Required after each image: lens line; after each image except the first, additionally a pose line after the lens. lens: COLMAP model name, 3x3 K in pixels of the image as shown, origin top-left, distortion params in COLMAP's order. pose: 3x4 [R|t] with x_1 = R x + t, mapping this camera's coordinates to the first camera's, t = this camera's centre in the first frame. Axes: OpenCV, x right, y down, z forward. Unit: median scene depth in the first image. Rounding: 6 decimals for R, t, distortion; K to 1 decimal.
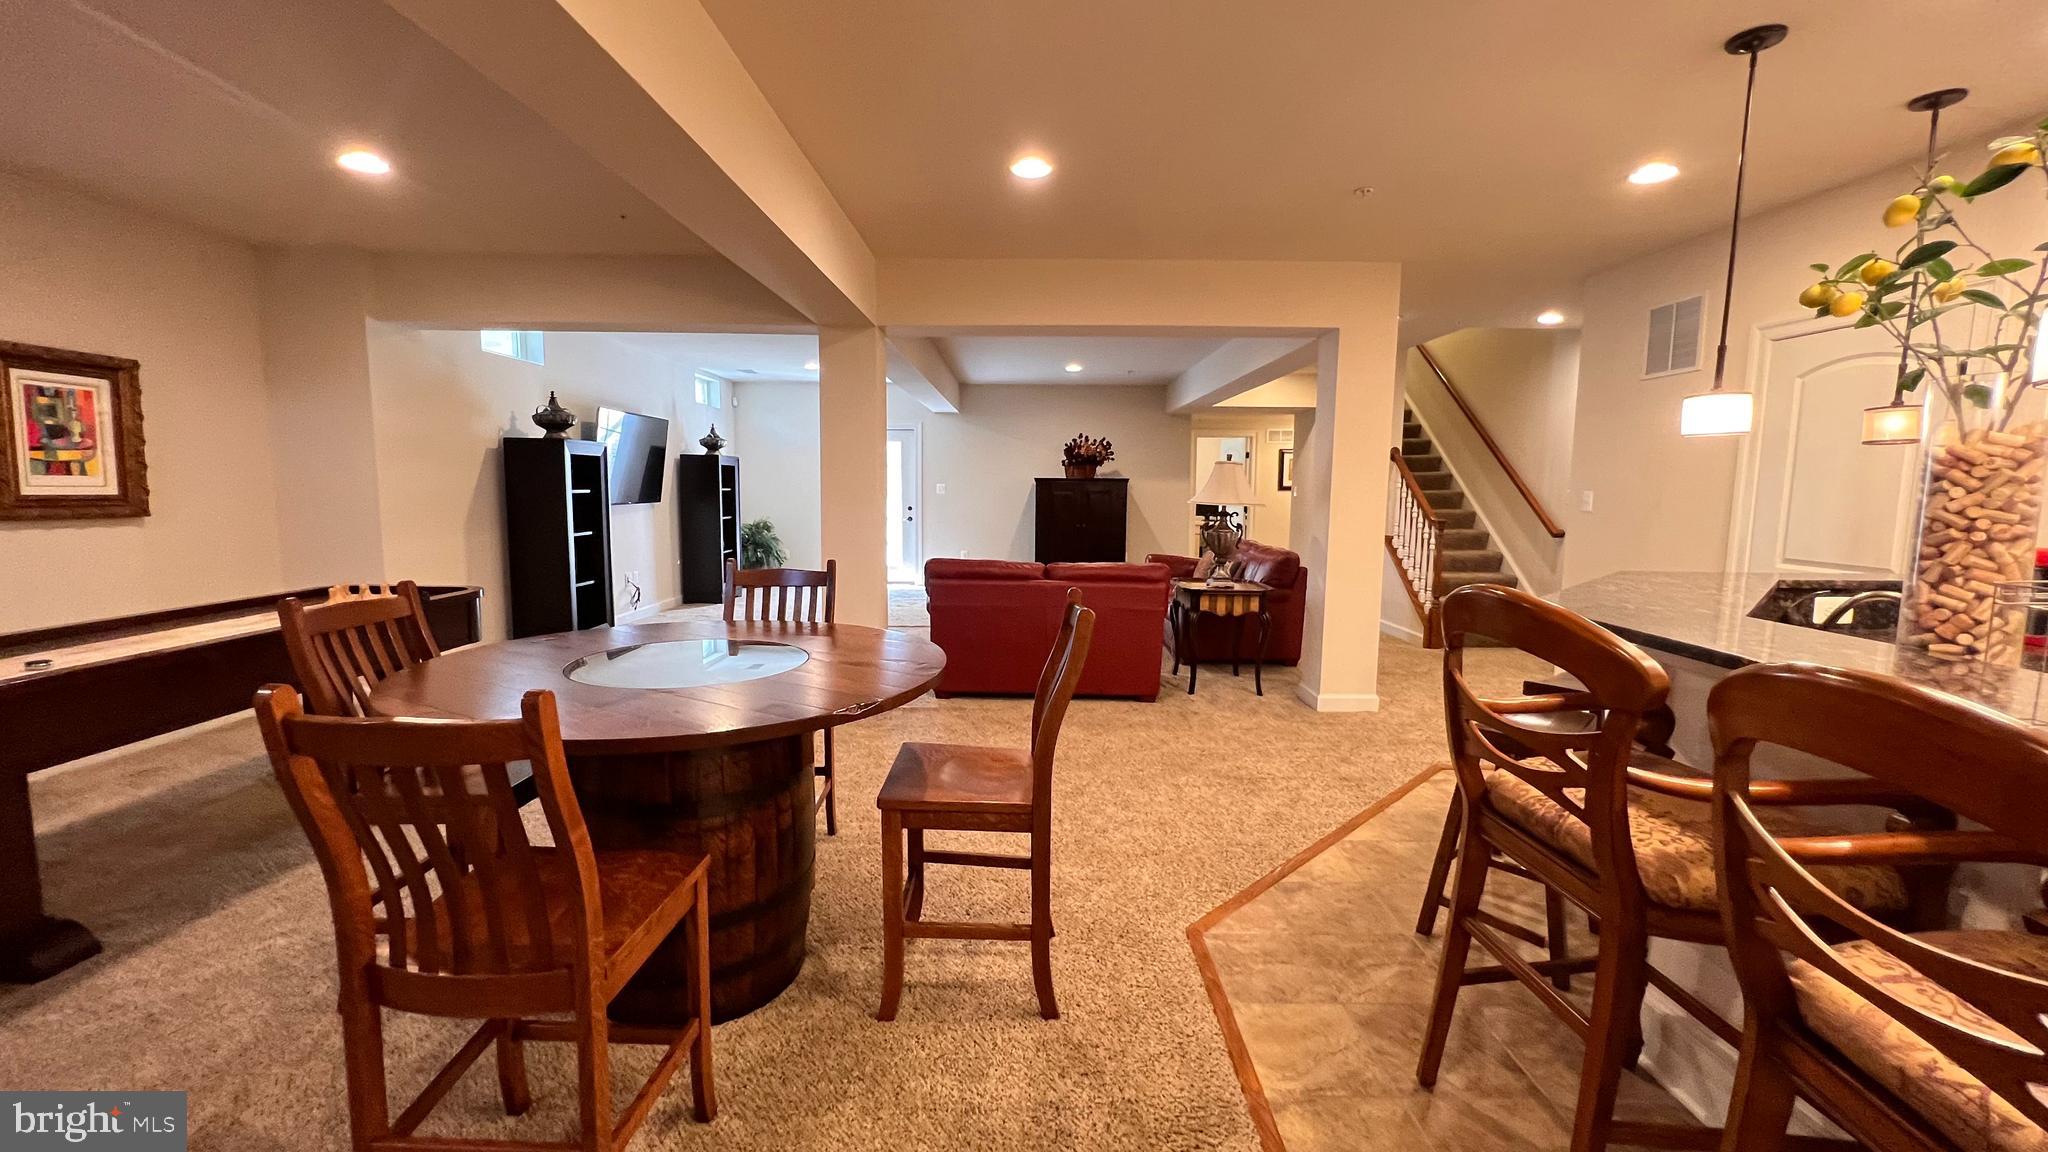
lens RADIAL K [[811.3, 0, 1023.9], [0, 811.3, 574.8], [0, 0, 1]] dist [-0.010985, 0.000047]
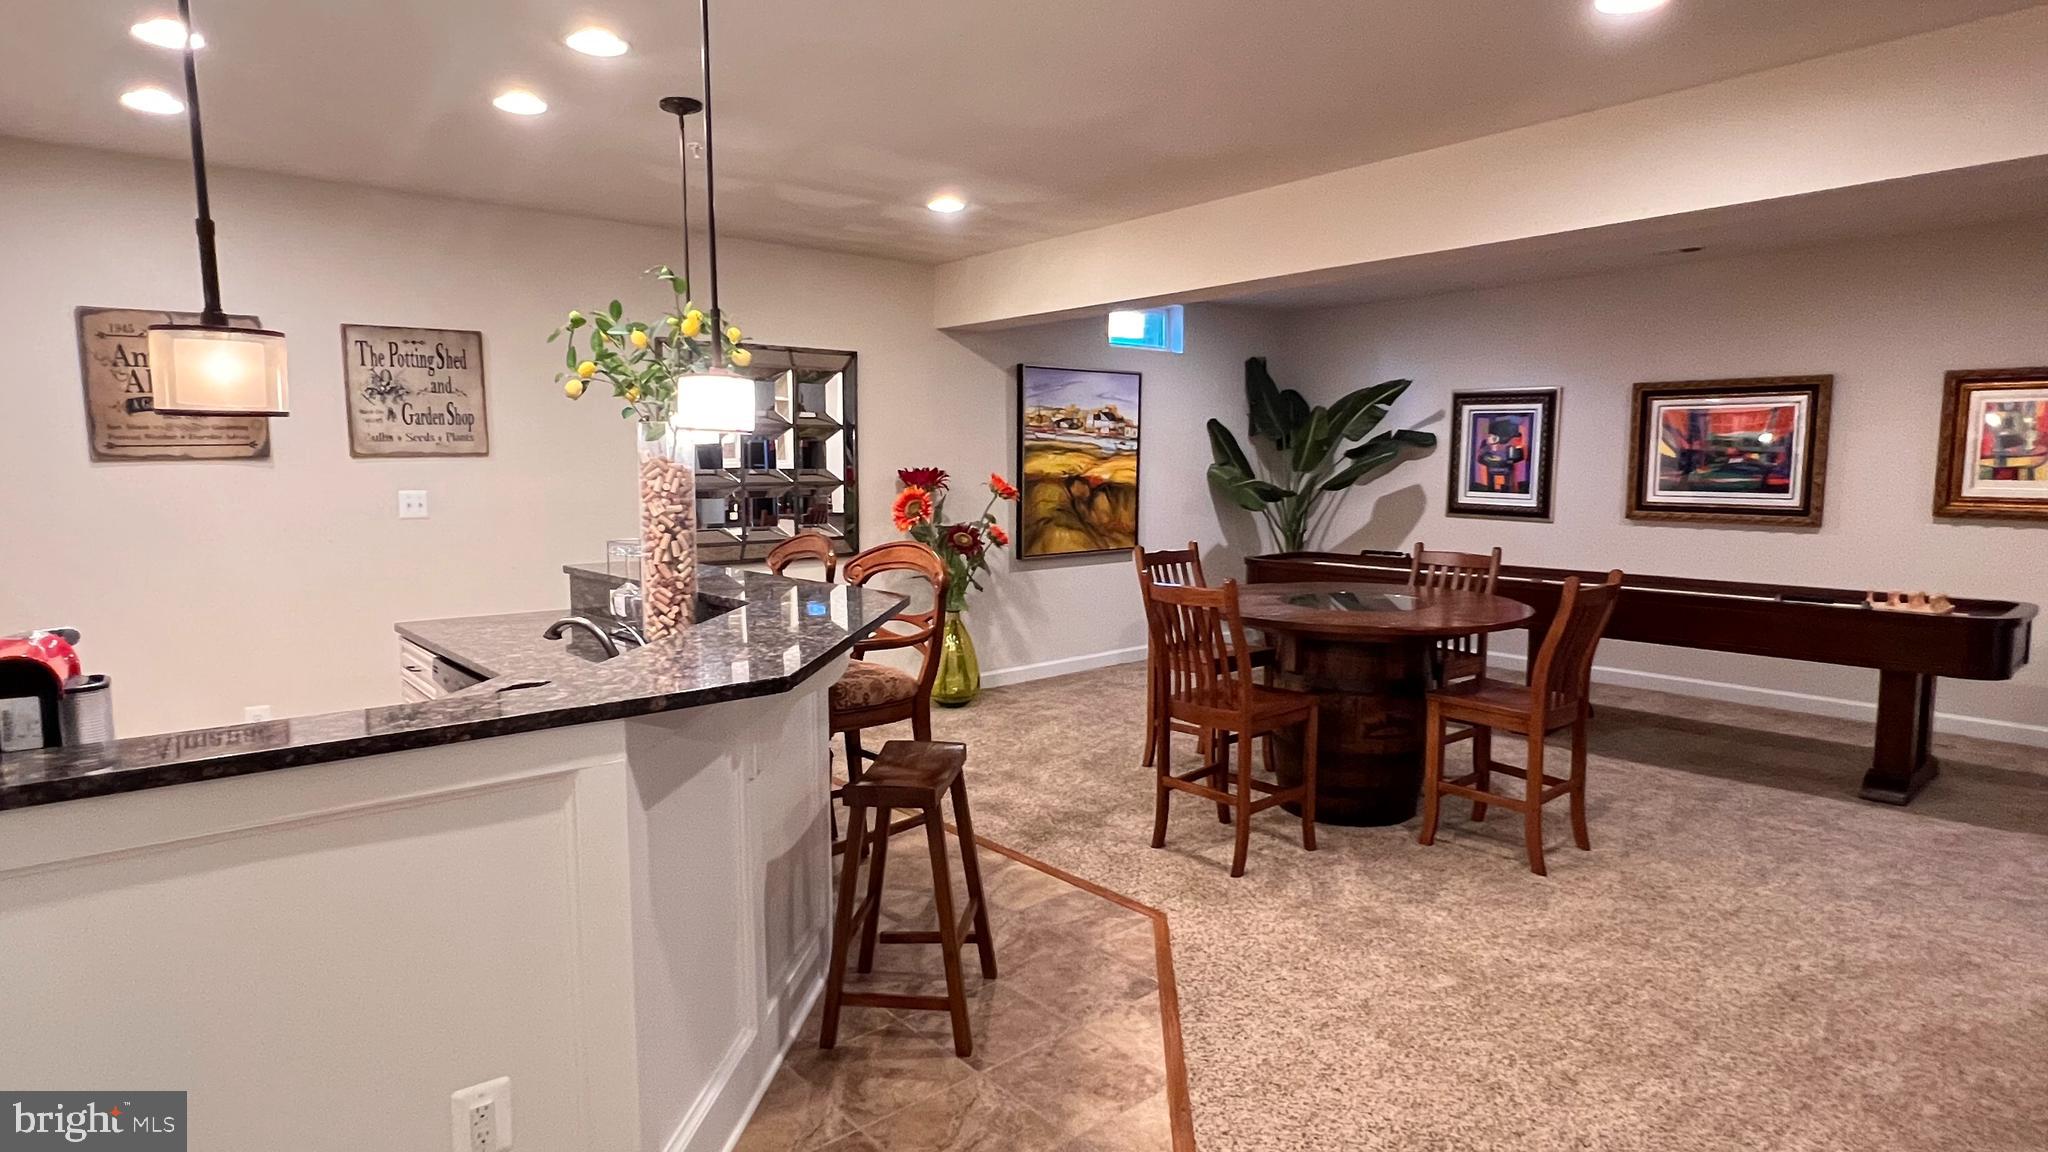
lens RADIAL K [[1078.3, 0, 991.1], [0, 1078.3, 563.3], [0, 0, 1]] dist [0.004874, -0.001650]
pose [[-0.770162, 0.051388, -0.635775, 0.869547], [-0.080389, 0.980982, 0.176671, -0.166211], [0.632762, 0.187174, -0.751384, 1.277718]]
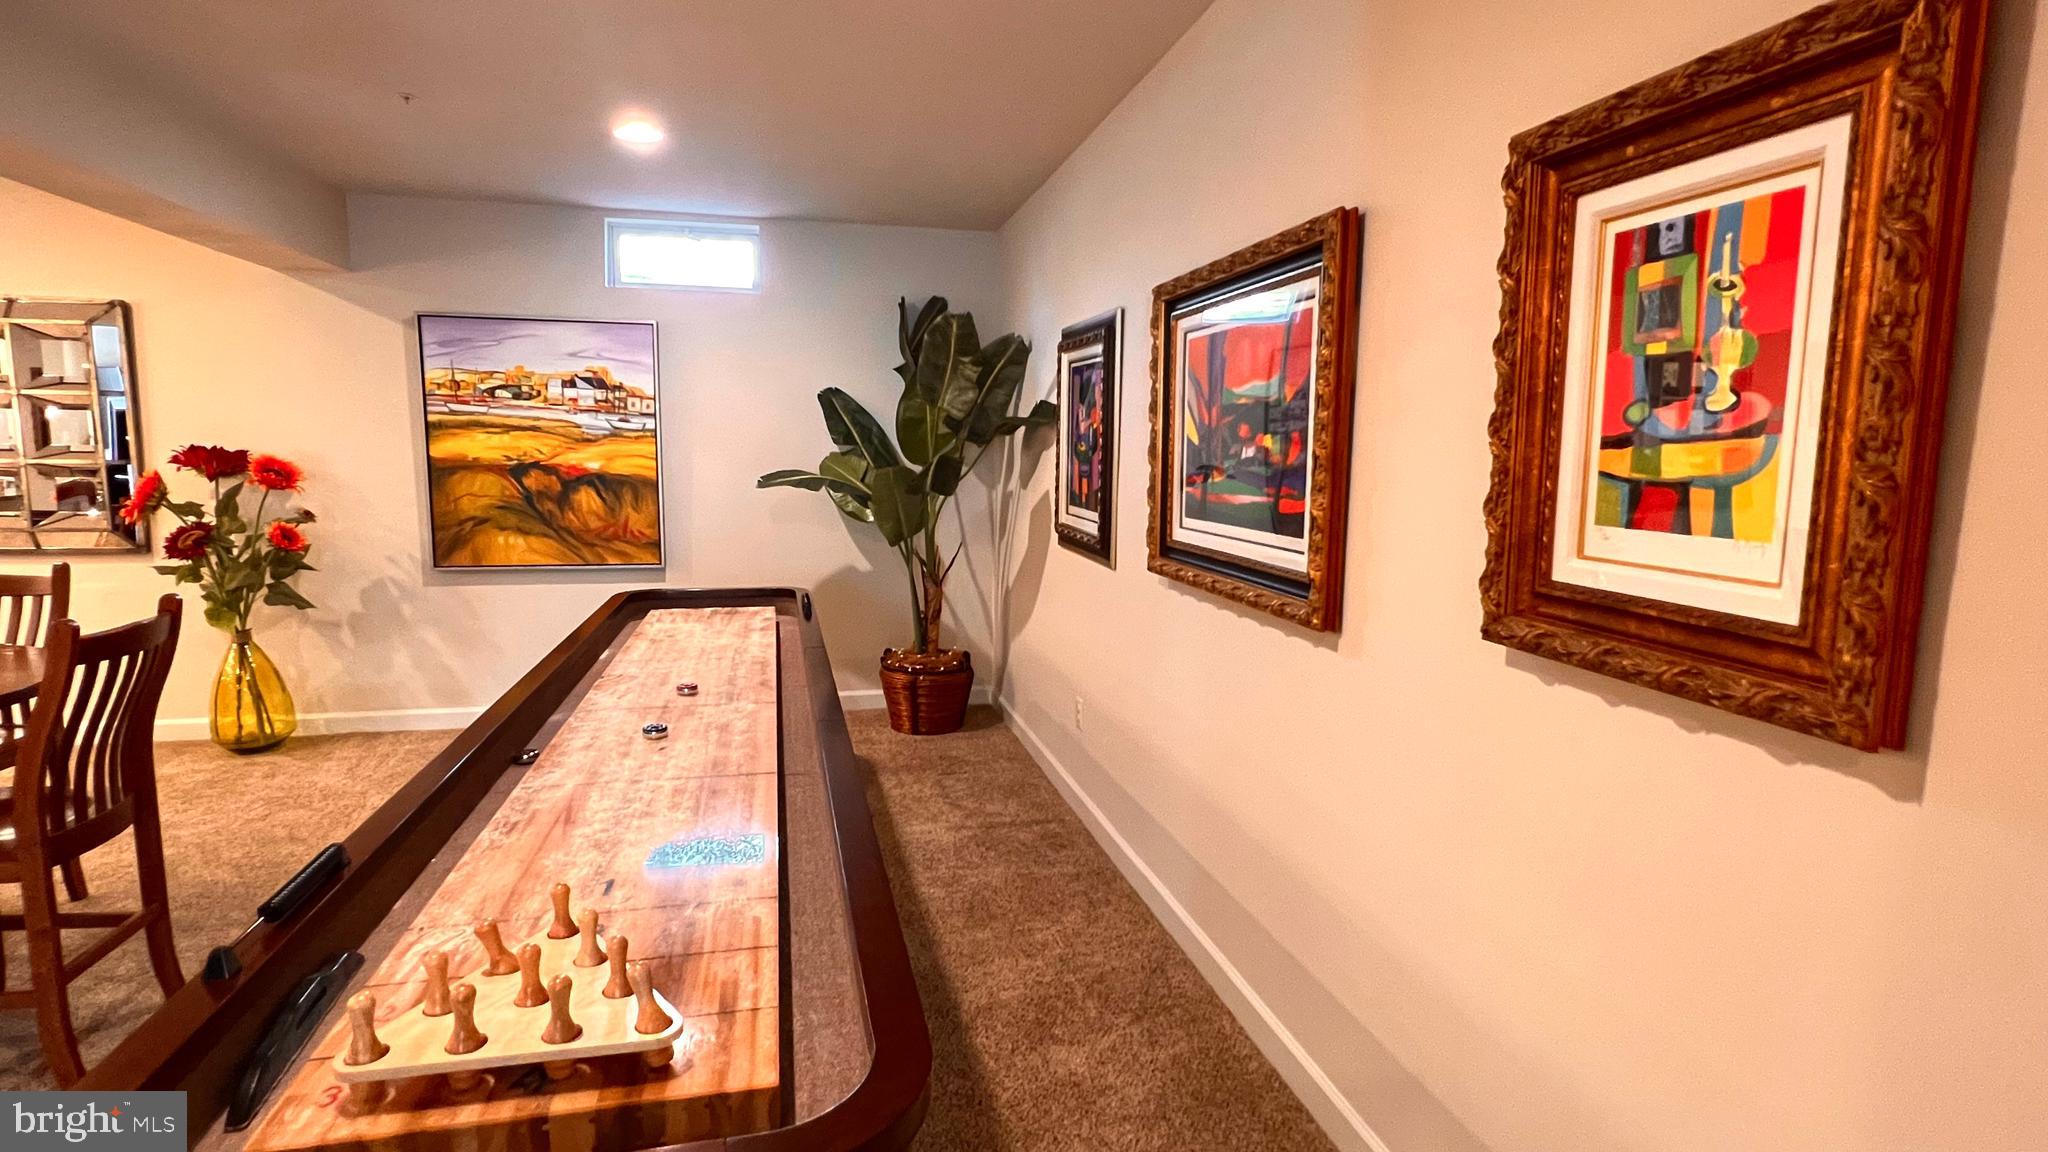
lens RADIAL K [[977.3, 0, 1012.9], [0, 977.3, 574.1], [0, 0, 1]] dist [0.003633, 0.000378]
pose [[-0.975394, 0.001645, -0.220462, -0.916450], [-0.050559, 0.971654, 0.230938, -0.181547], [0.214592, 0.236402, -0.947663, 1.304280]]
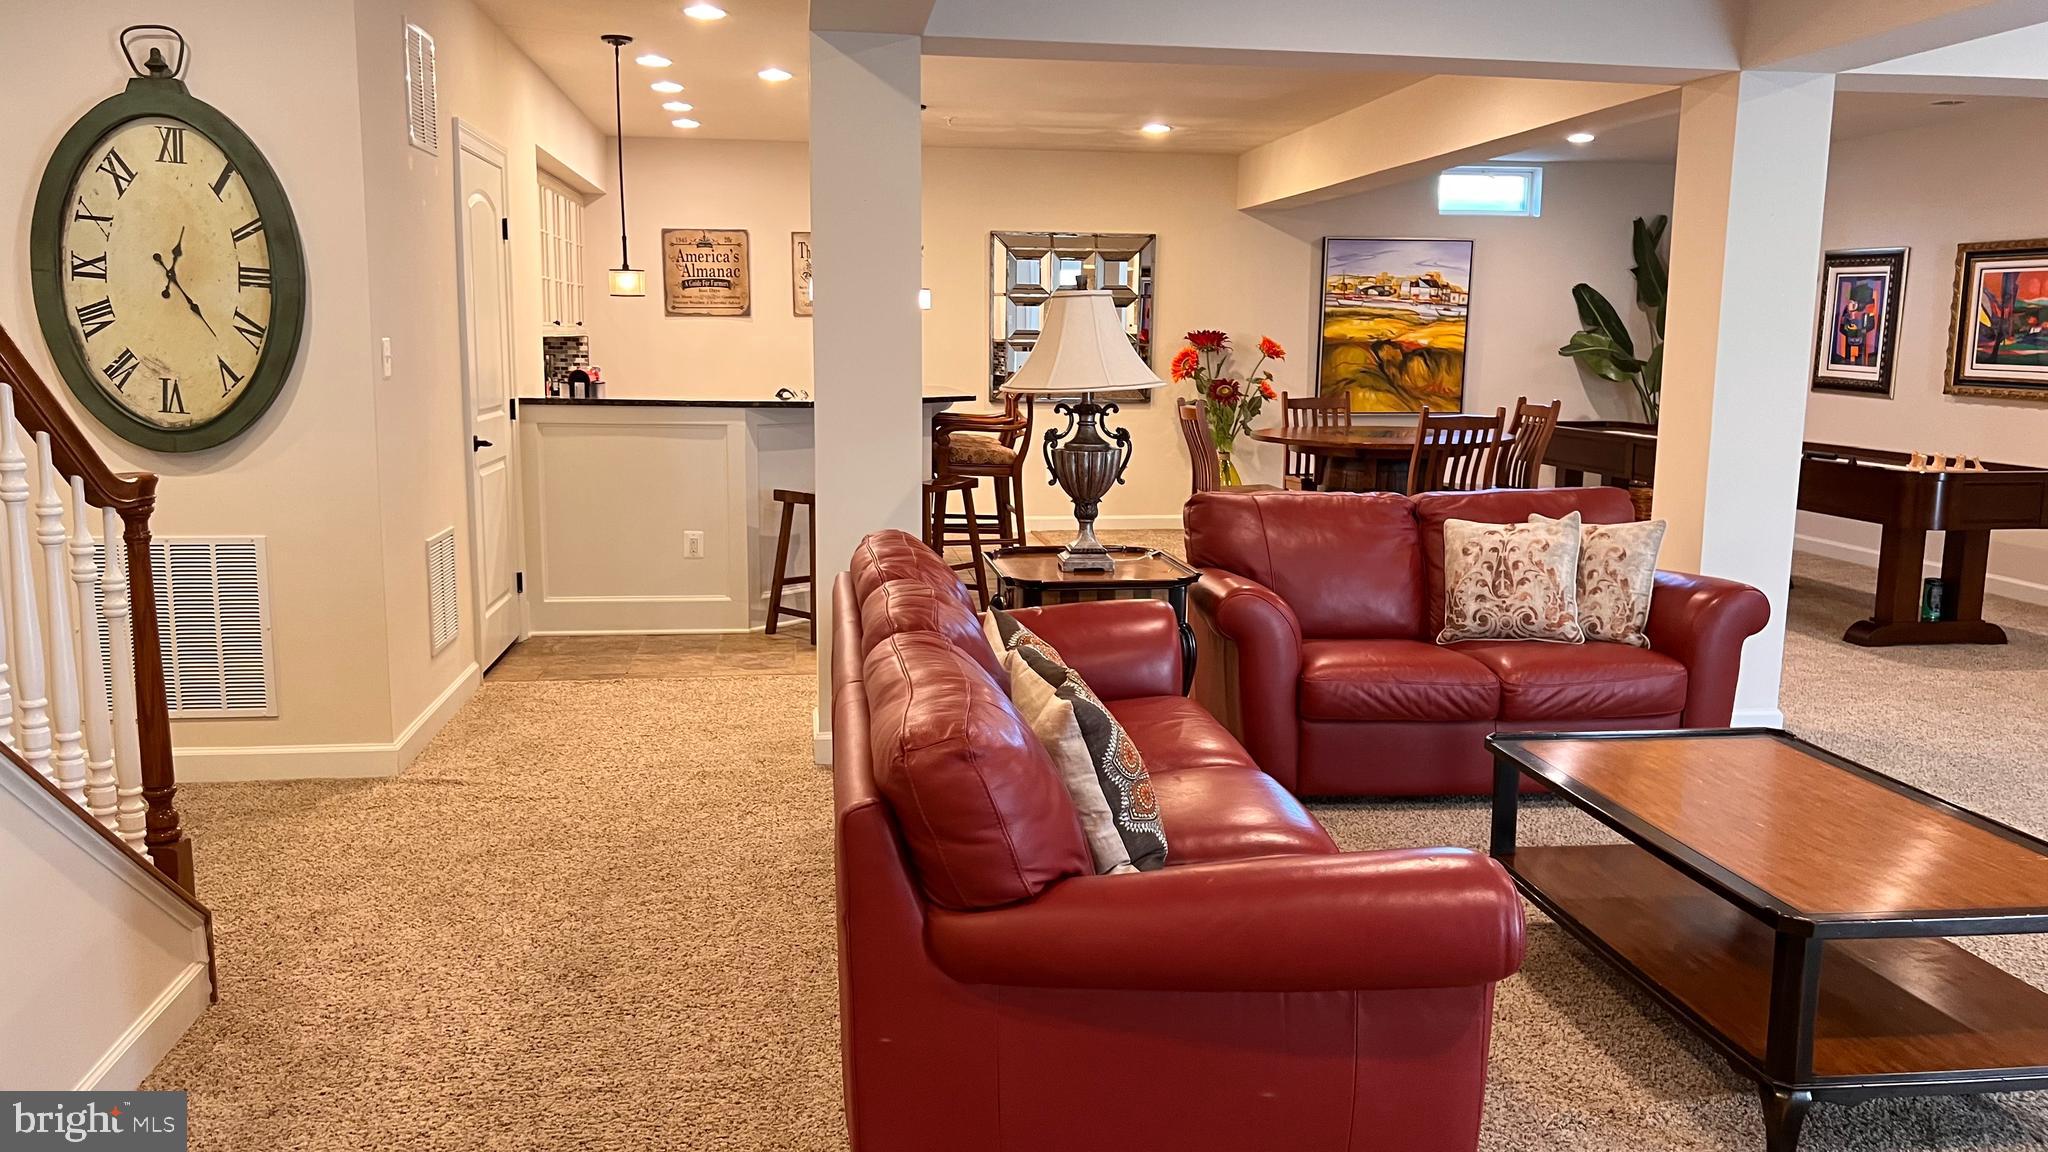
lens RADIAL K [[1508.0, 0, 1013.2], [0, 1508.0, 582.6], [0, 0, 1]] dist [0.028939, -0.014138]
pose [[-0.990060, 0.001579, -0.140636, 0.614997], [-0.037540, 0.960693, 0.275062, -0.322492], [0.135542, 0.277607, -0.951085, 2.751758]]
